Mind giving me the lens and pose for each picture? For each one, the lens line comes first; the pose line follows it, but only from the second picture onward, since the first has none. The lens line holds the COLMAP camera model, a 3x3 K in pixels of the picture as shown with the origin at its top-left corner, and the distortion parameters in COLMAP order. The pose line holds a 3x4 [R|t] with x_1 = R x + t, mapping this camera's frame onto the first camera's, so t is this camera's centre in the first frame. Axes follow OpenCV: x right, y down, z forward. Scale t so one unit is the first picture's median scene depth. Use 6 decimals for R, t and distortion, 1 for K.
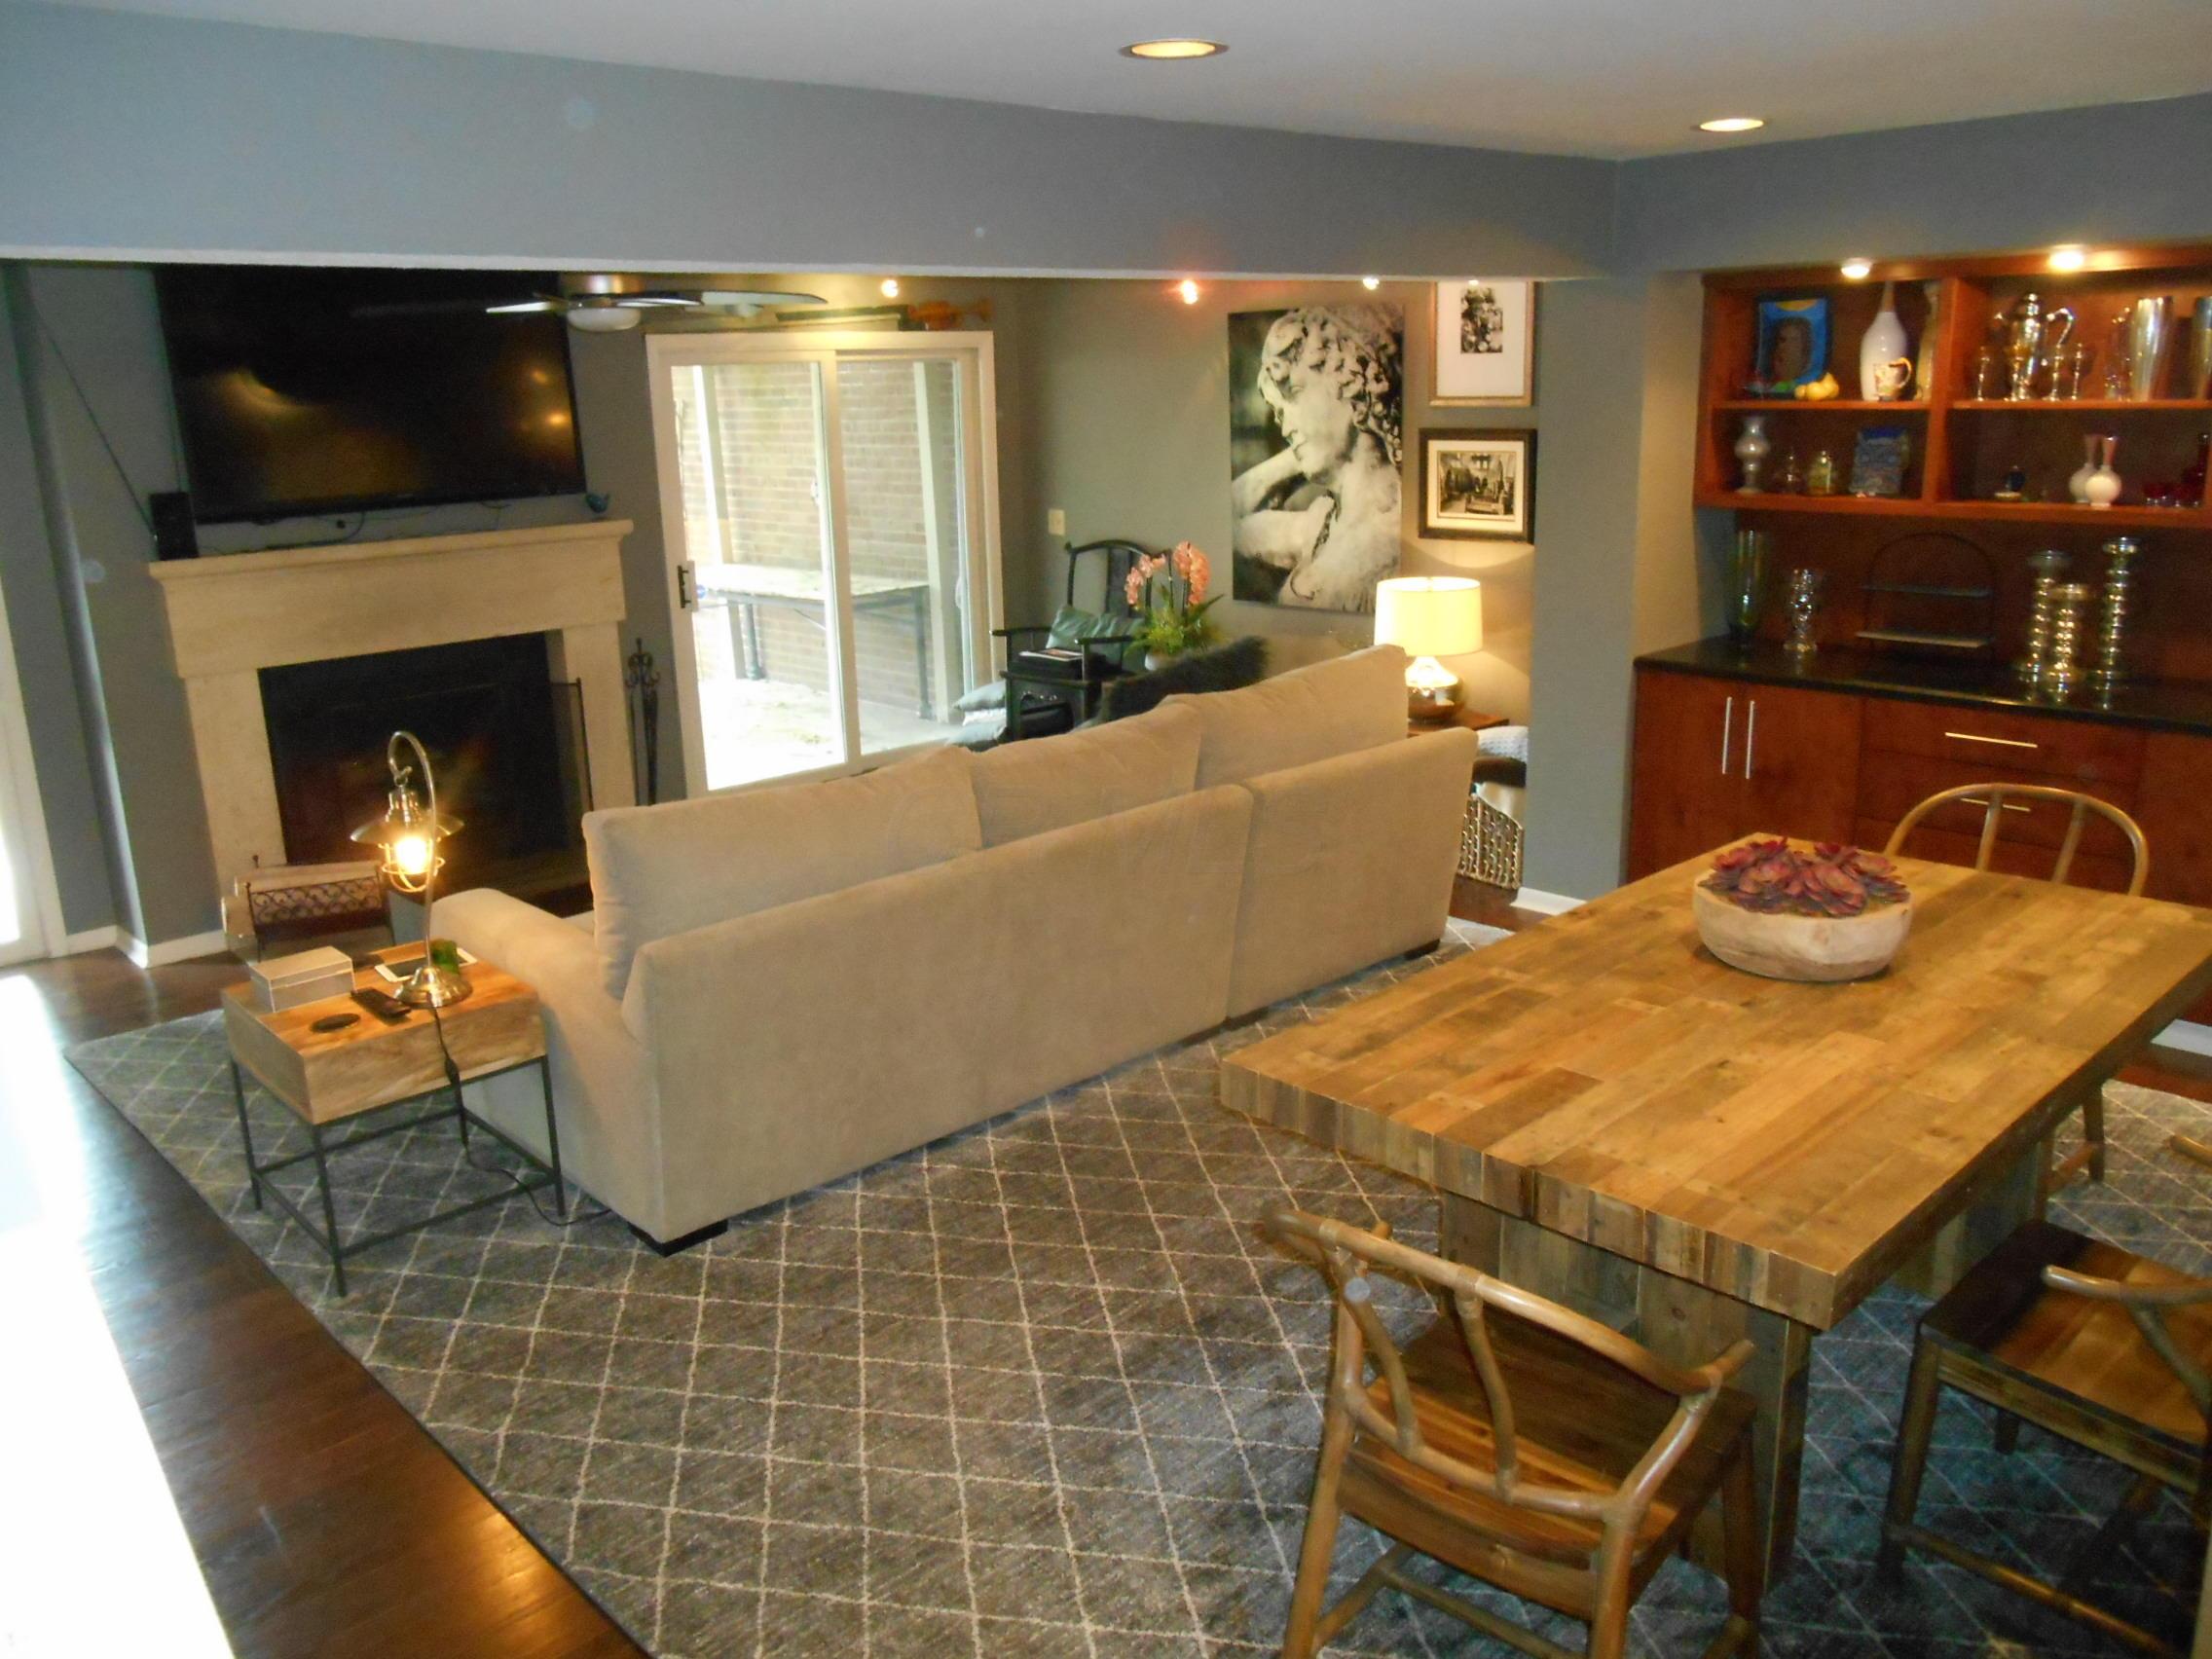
lens RADIAL K [[1703.8, 0, 1110.1], [0, 1703.8, 830.8], [0, 0, 1]] dist [-0.028118, 0.004833]
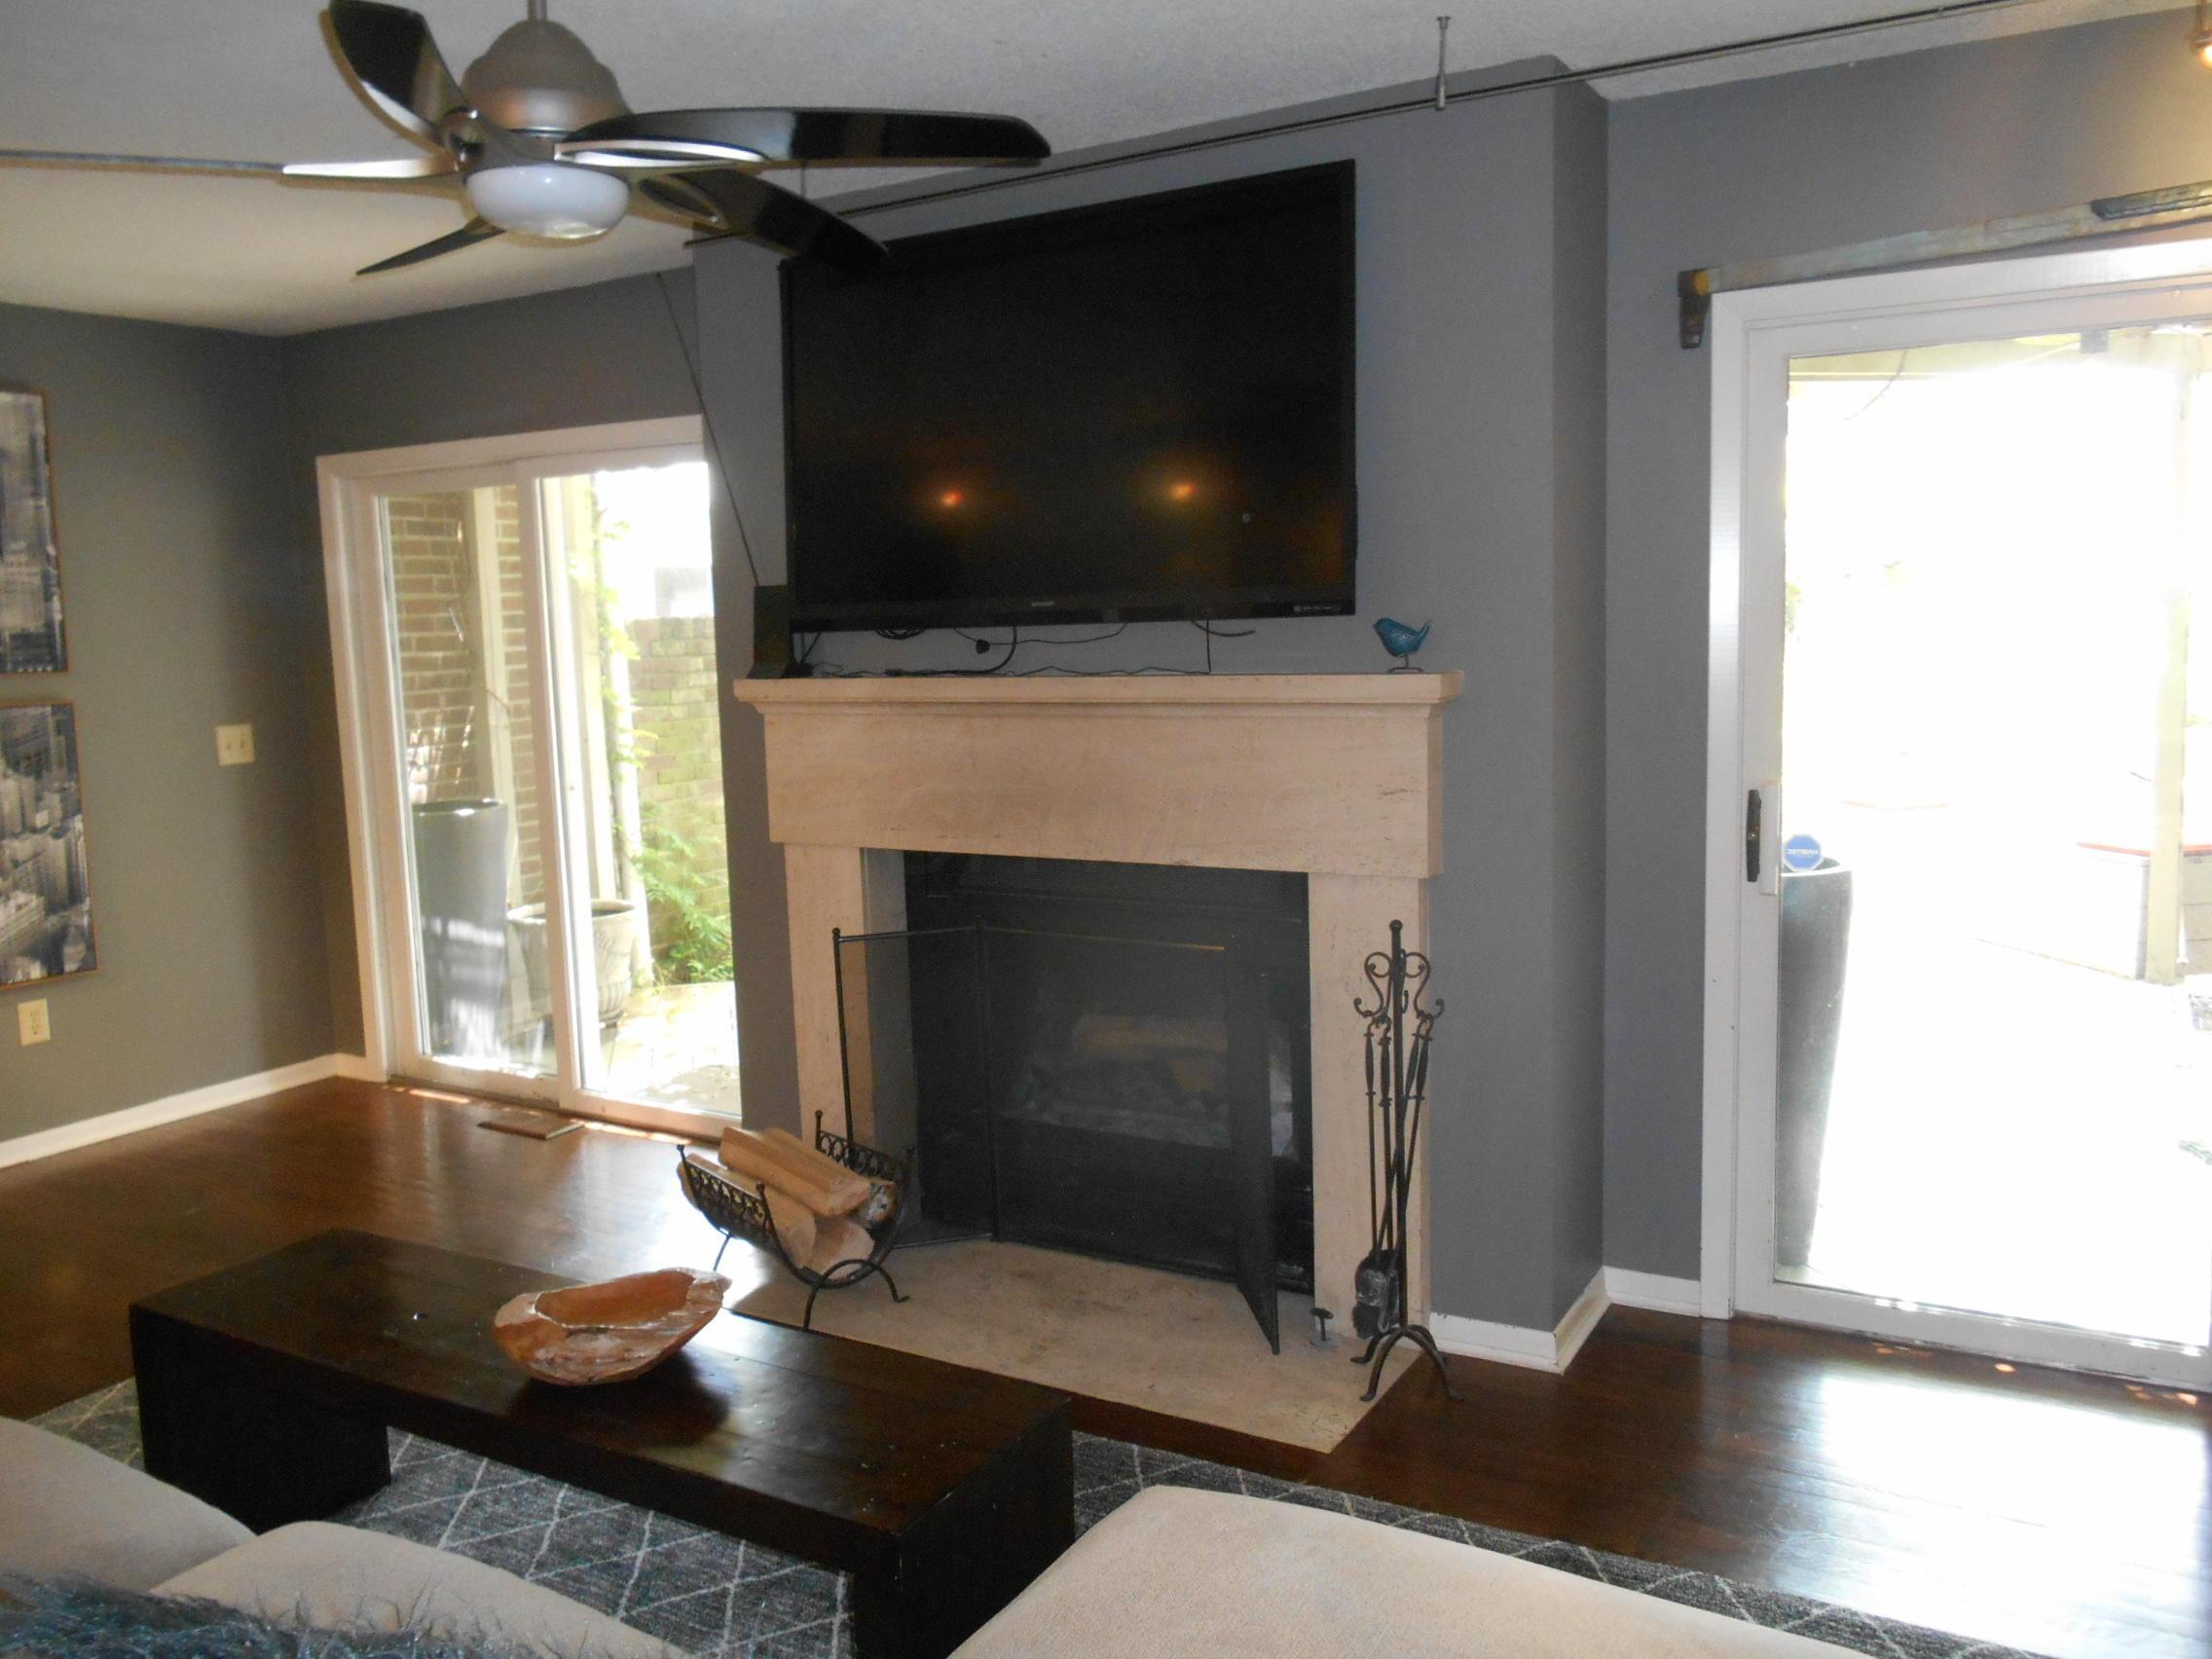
lens RADIAL K [[1703.8, 0, 1109.7], [0, 1703.8, 829.7], [0, 0, 1]] dist [-0.028118, 0.004833]
pose [[0.271487, 0.141760, -0.951945, 0.169972], [-0.225849, 0.970858, 0.080166, -0.180559], [0.935568, 0.193232, 0.295592, 0.894017]]
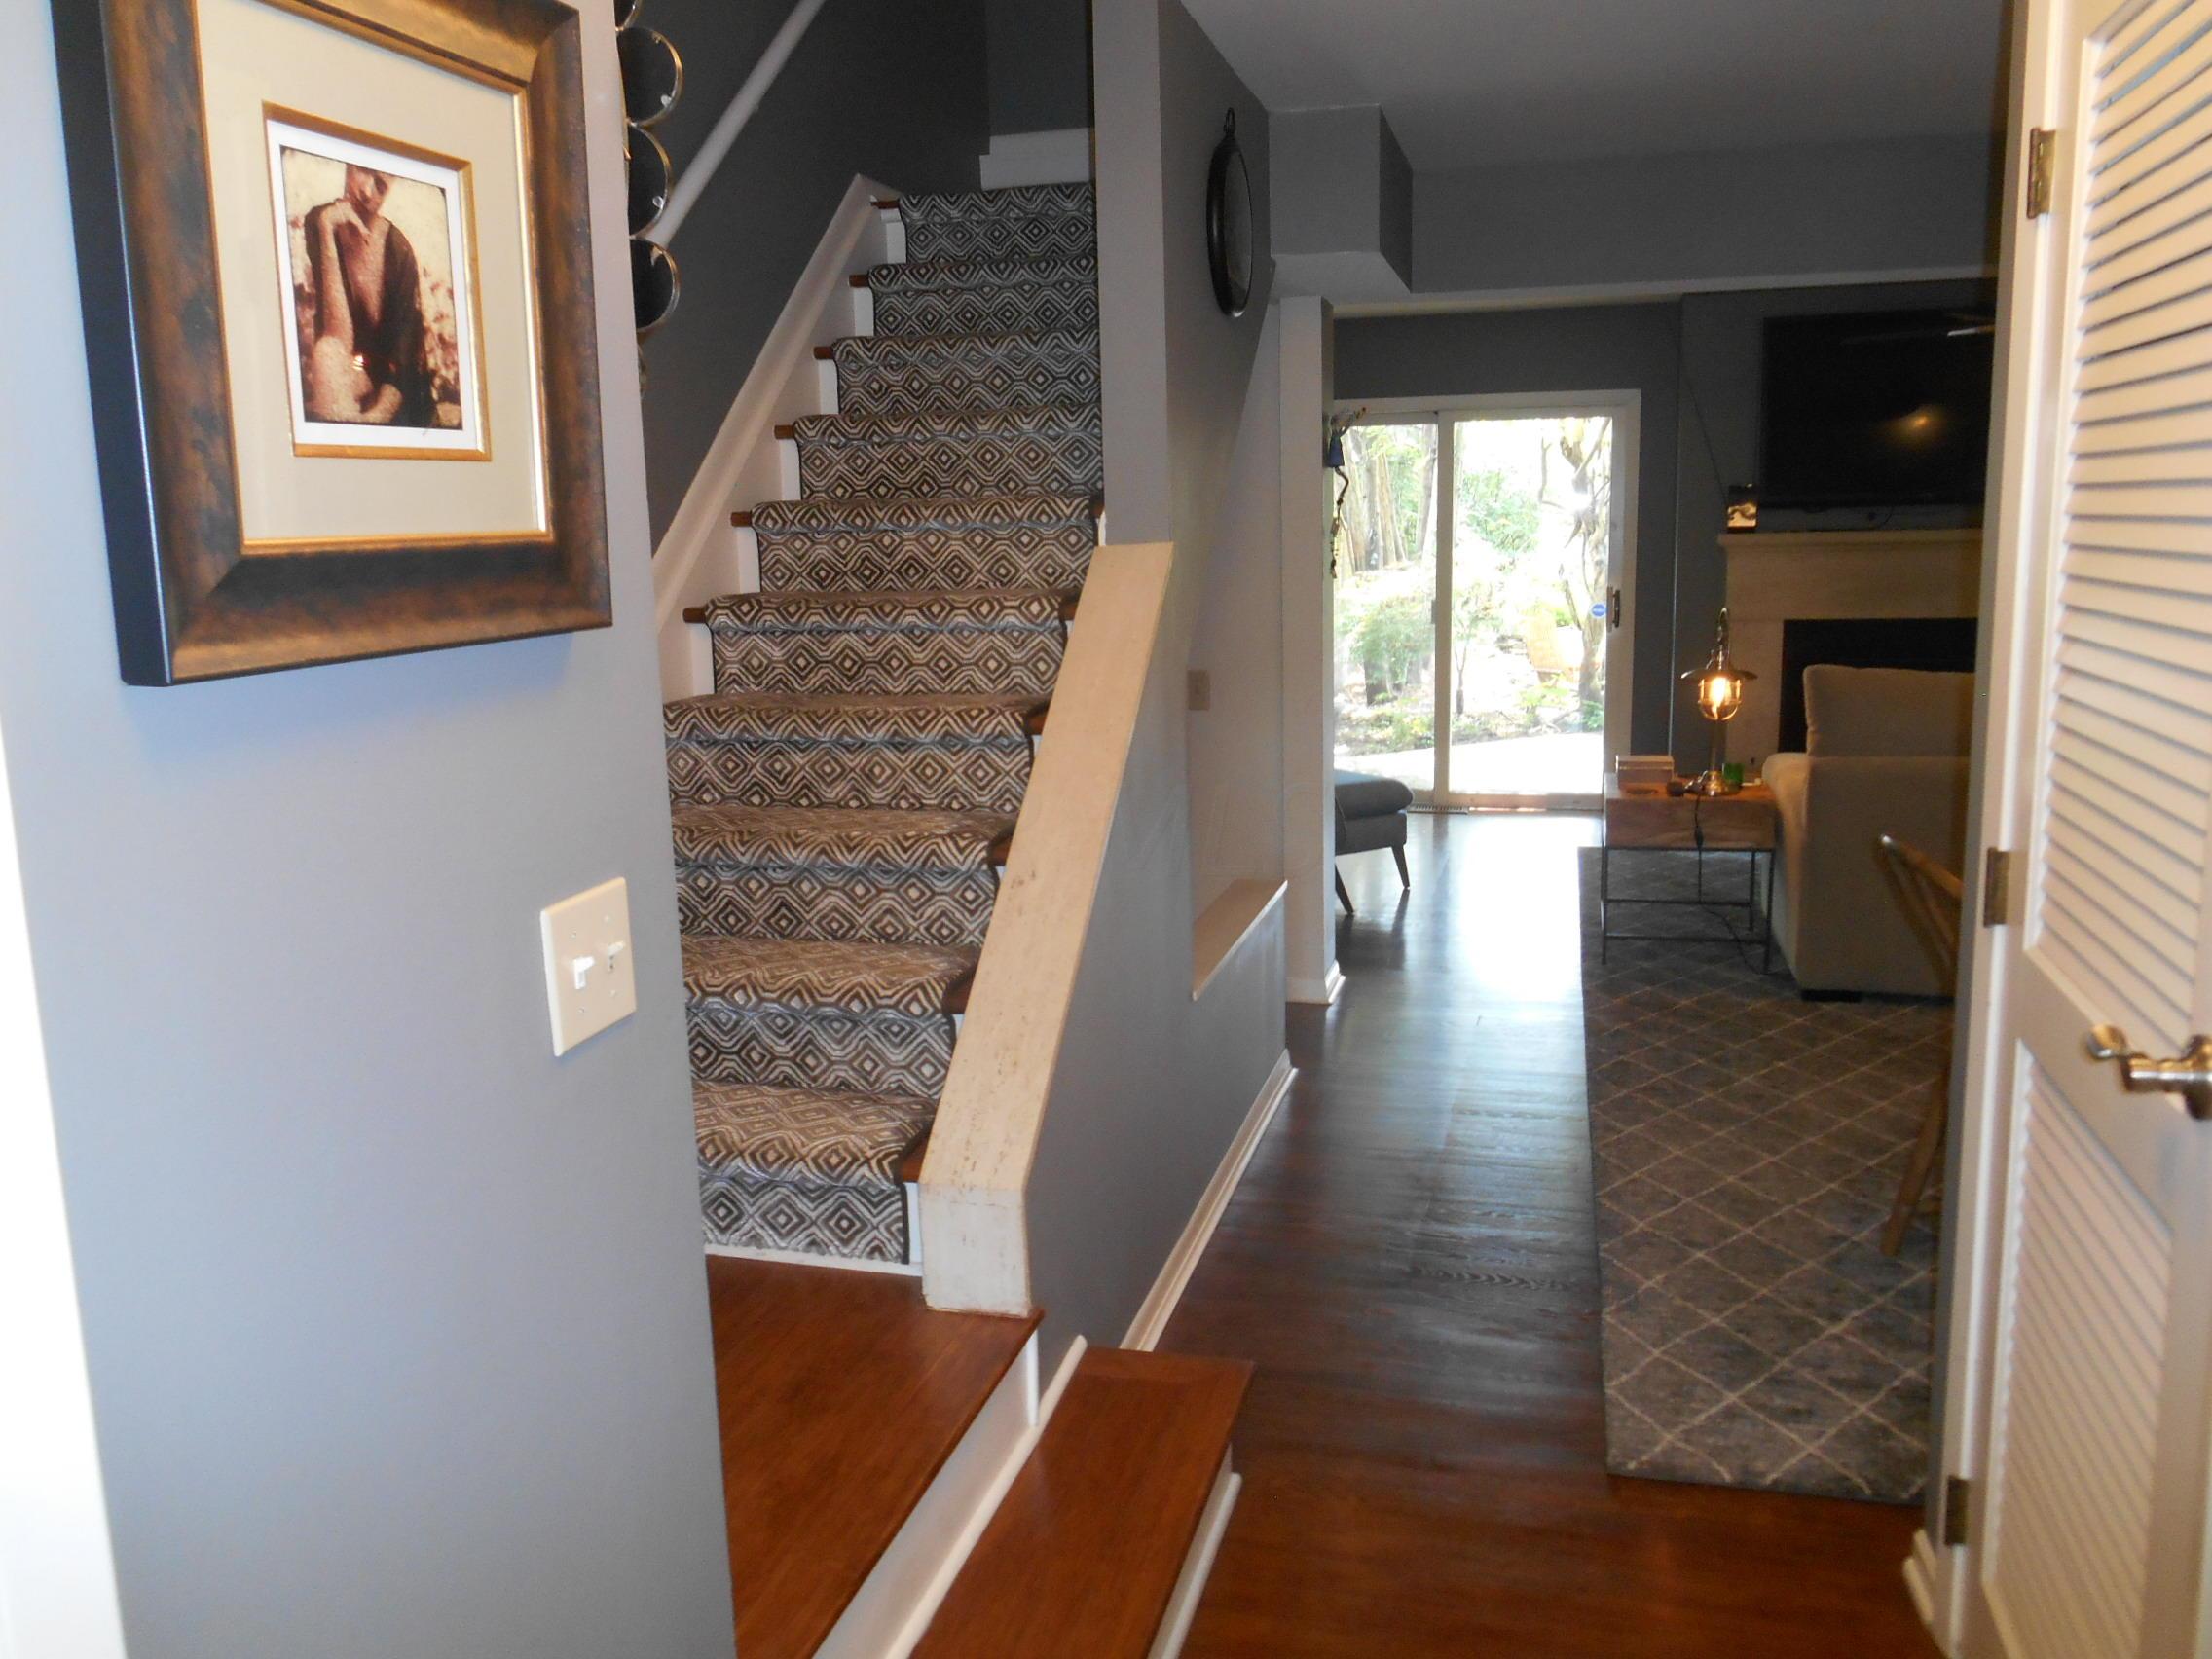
lens RADIAL K [[1703.8, 0, 1100.2], [0, 1703.8, 827.4], [0, 0, 1]] dist [-0.028118, 0.004833]
pose [[0.512298, 0.163534, -0.843094, 0.381445], [-0.212007, 0.975402, 0.060374, 0.100343], [0.832228, 0.147812, 0.534367, -0.149223]]
